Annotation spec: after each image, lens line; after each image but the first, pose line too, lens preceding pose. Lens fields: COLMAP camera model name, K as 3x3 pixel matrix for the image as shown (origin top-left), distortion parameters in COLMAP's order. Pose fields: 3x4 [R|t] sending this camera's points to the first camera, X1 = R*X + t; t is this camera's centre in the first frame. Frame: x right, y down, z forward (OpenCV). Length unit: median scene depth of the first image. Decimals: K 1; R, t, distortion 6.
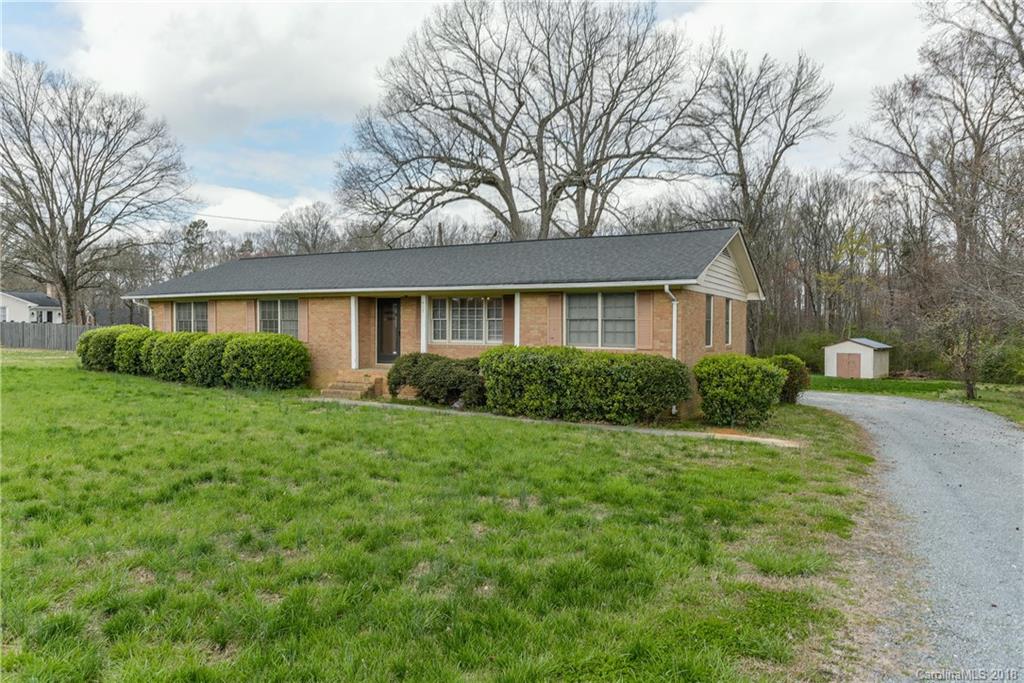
lens RADIAL K [[682.8, 0, 536.5], [0, 682.8, 344.0], [0, 0, 1]] dist [0.005043, 0.001369]
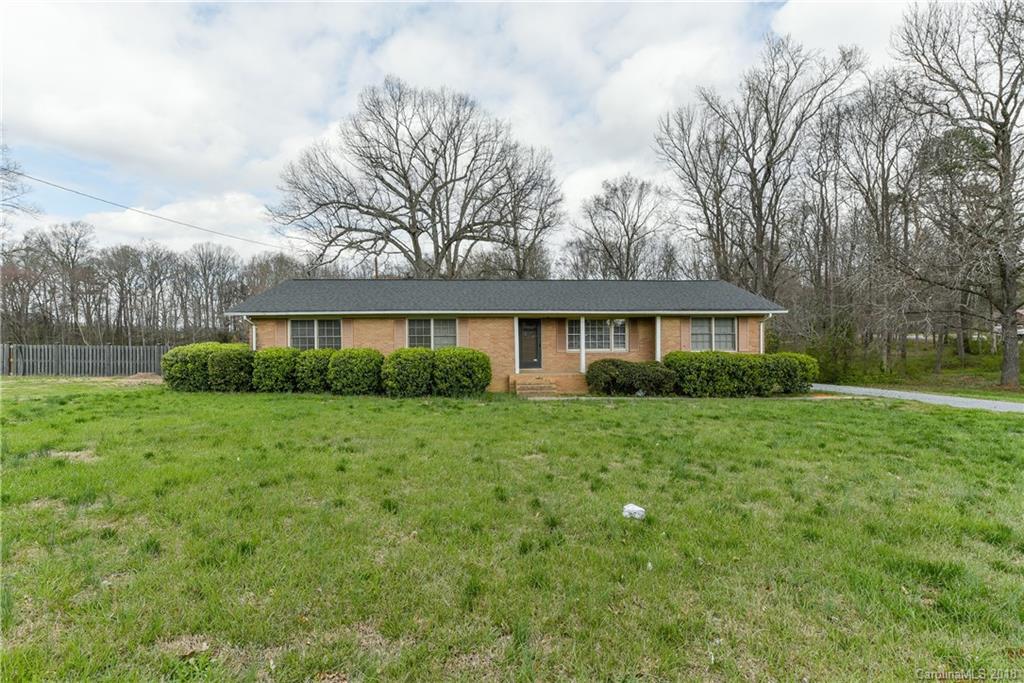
lens RADIAL K [[466.9, 0, 525.0], [0, 466.9, 338.1], [0, 0, 1]] dist [0.023022, 0.000160]
pose [[0.849256, -0.009299, 0.527900, -0.686139], [0.024137, 0.999483, -0.021224, -0.010464], [-0.527429, 0.030767, 0.849042, 0.236271]]
